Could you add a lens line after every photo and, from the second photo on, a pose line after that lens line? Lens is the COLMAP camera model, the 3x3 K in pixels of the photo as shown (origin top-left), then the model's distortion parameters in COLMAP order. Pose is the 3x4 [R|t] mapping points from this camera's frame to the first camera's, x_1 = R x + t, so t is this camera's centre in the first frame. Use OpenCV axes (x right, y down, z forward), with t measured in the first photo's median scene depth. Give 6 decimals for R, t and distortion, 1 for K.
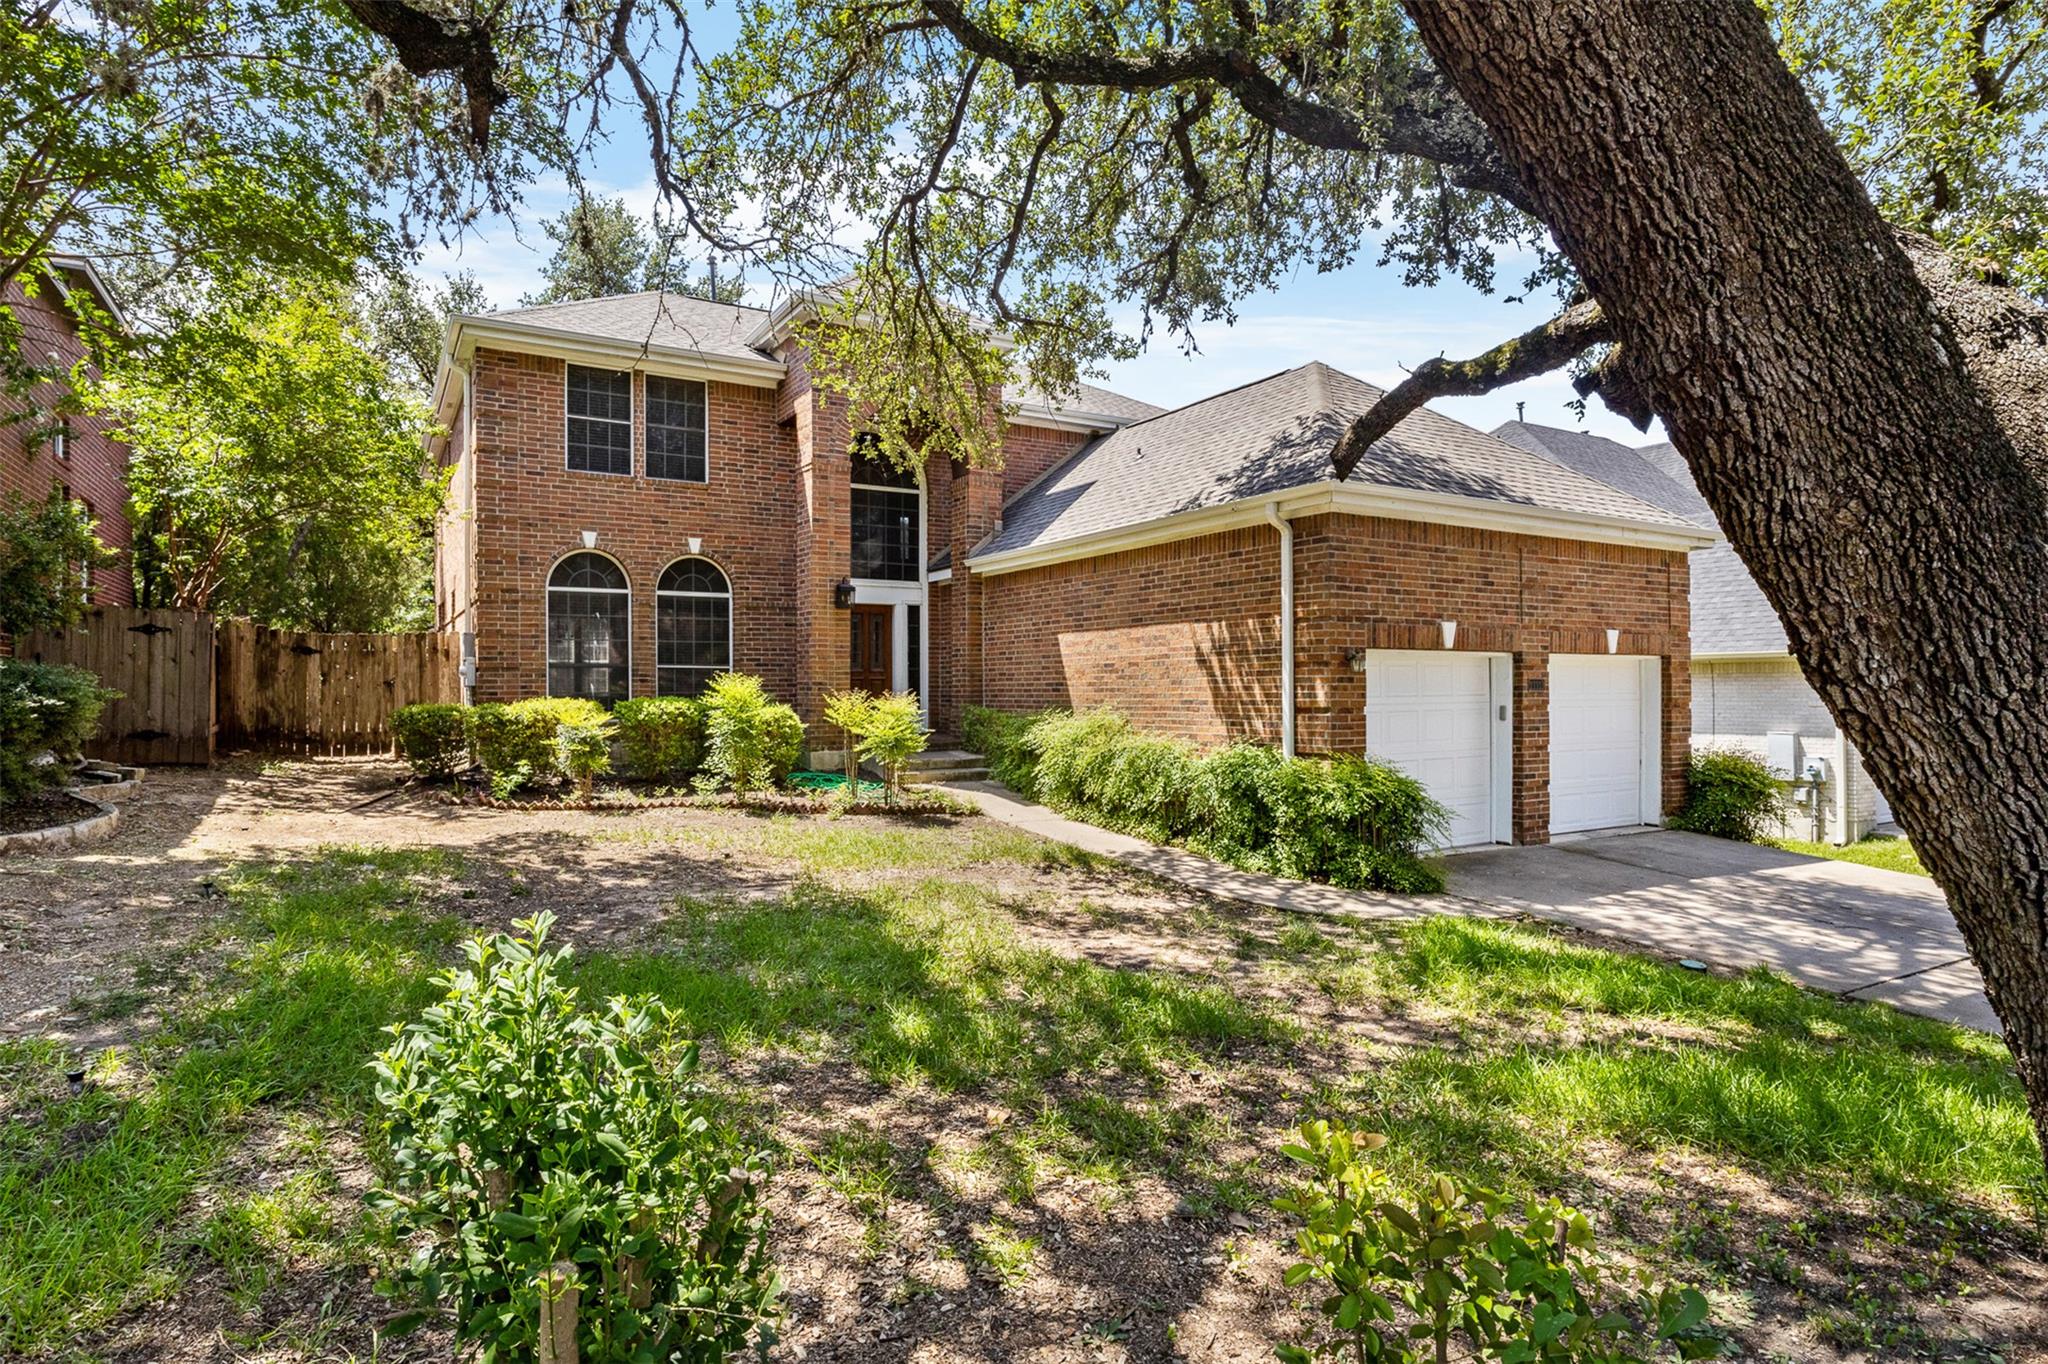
lens RADIAL K [[1107.6, 0, 1019.2], [0, 1107.6, 685.9], [0, 0, 1]] dist [0.000852, 0.002368]
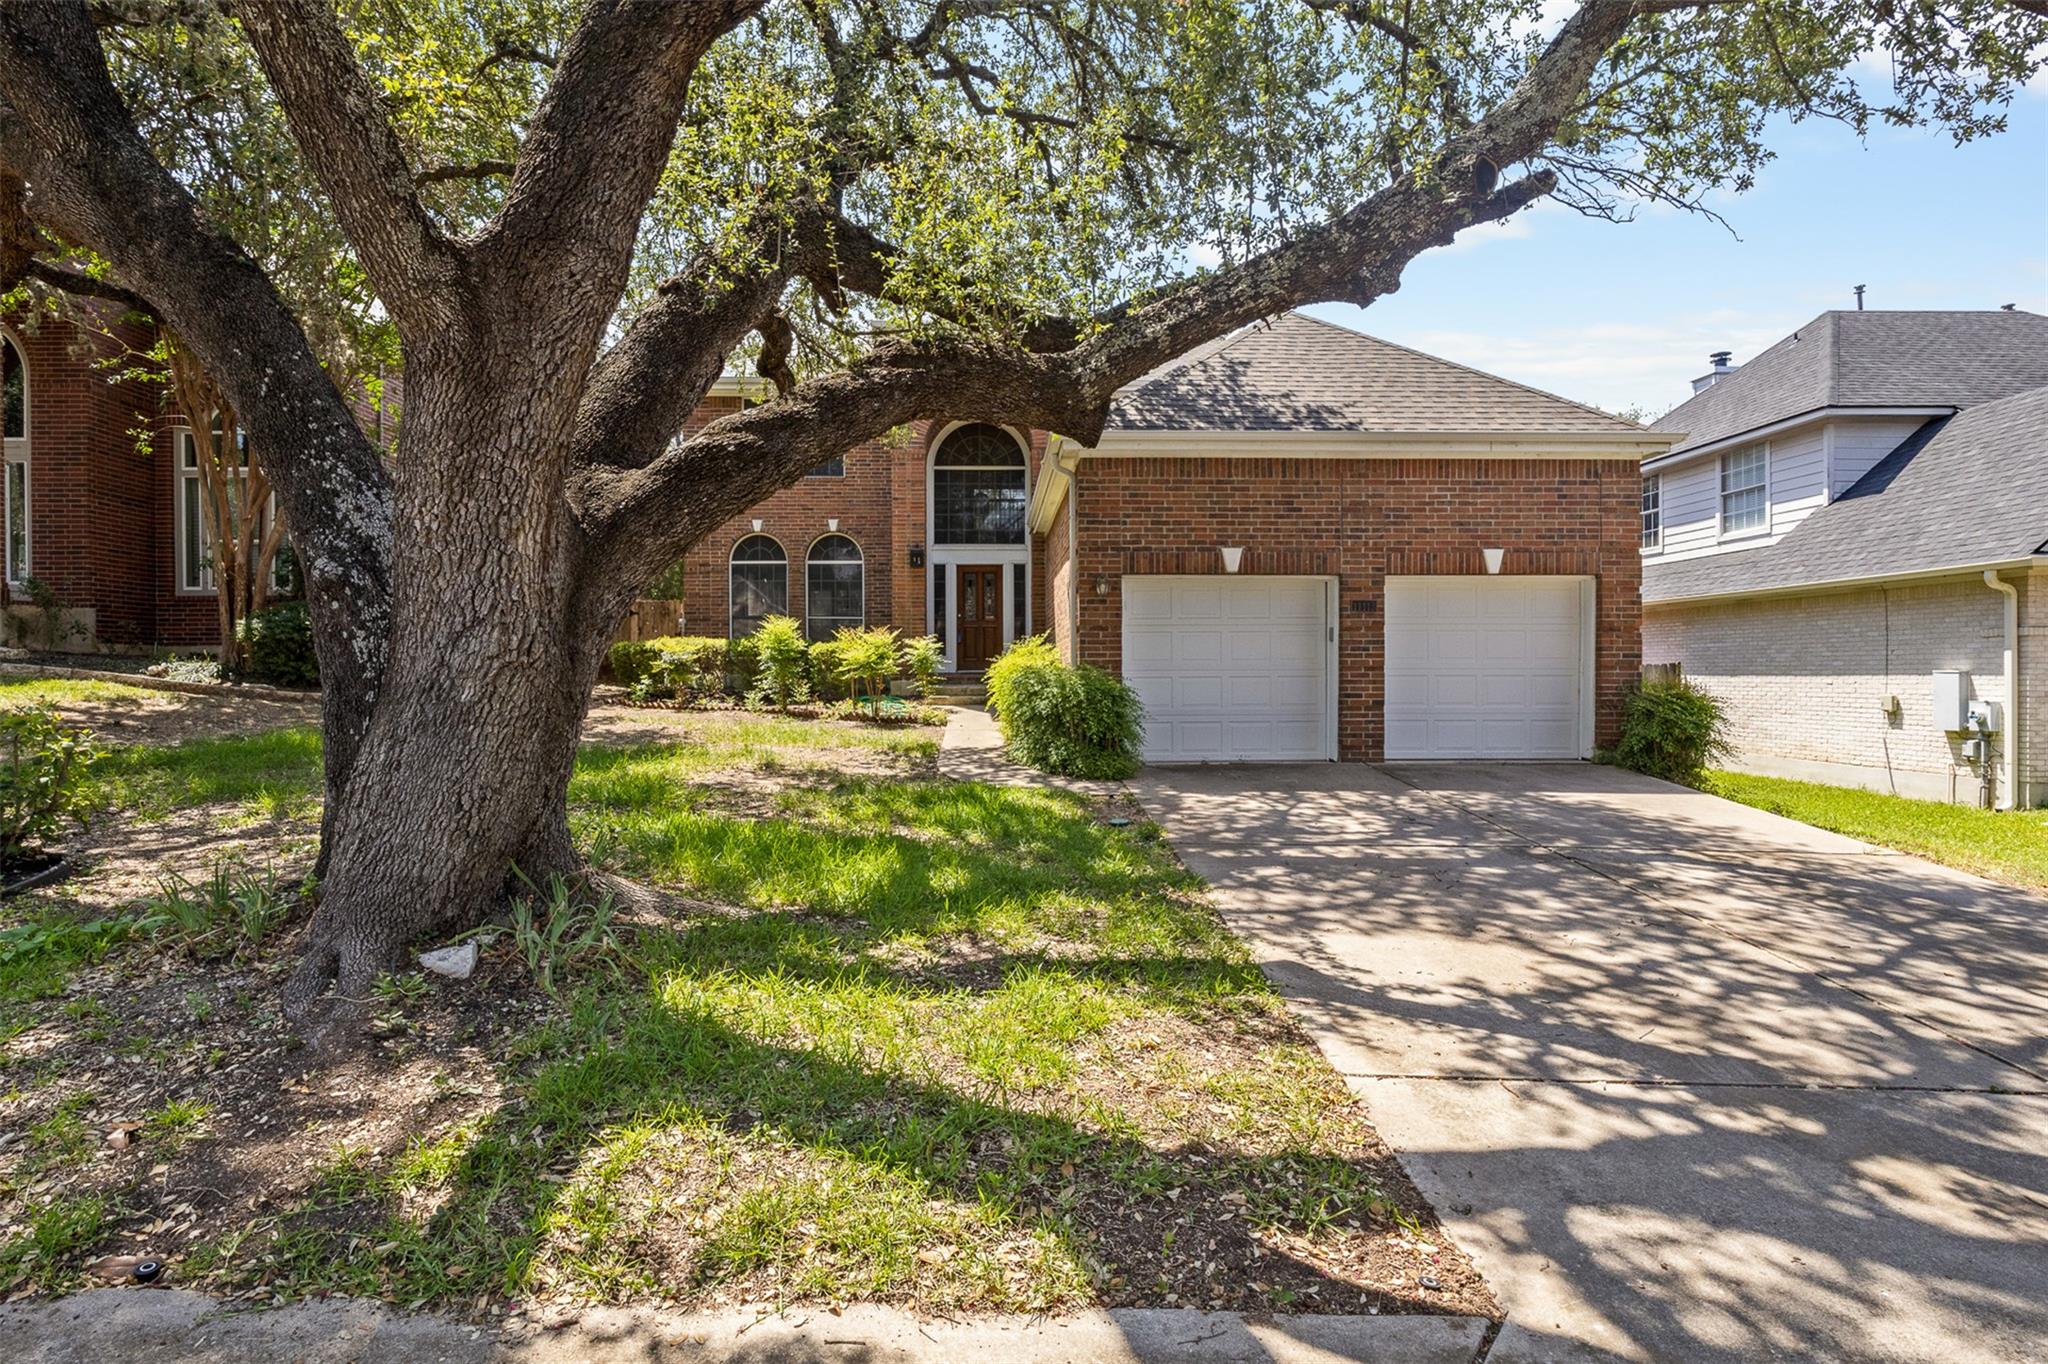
lens RADIAL K [[1107.6, 0, 1016.8], [0, 1107.6, 674.8], [0, 0, 1]] dist [0.000852, 0.002368]
pose [[0.867396, 0.001623, -0.497616, 0.726539], [-0.000216, 0.999996, 0.002884, 0.061630], [0.497618, -0.002394, 0.867393, -0.041549]]
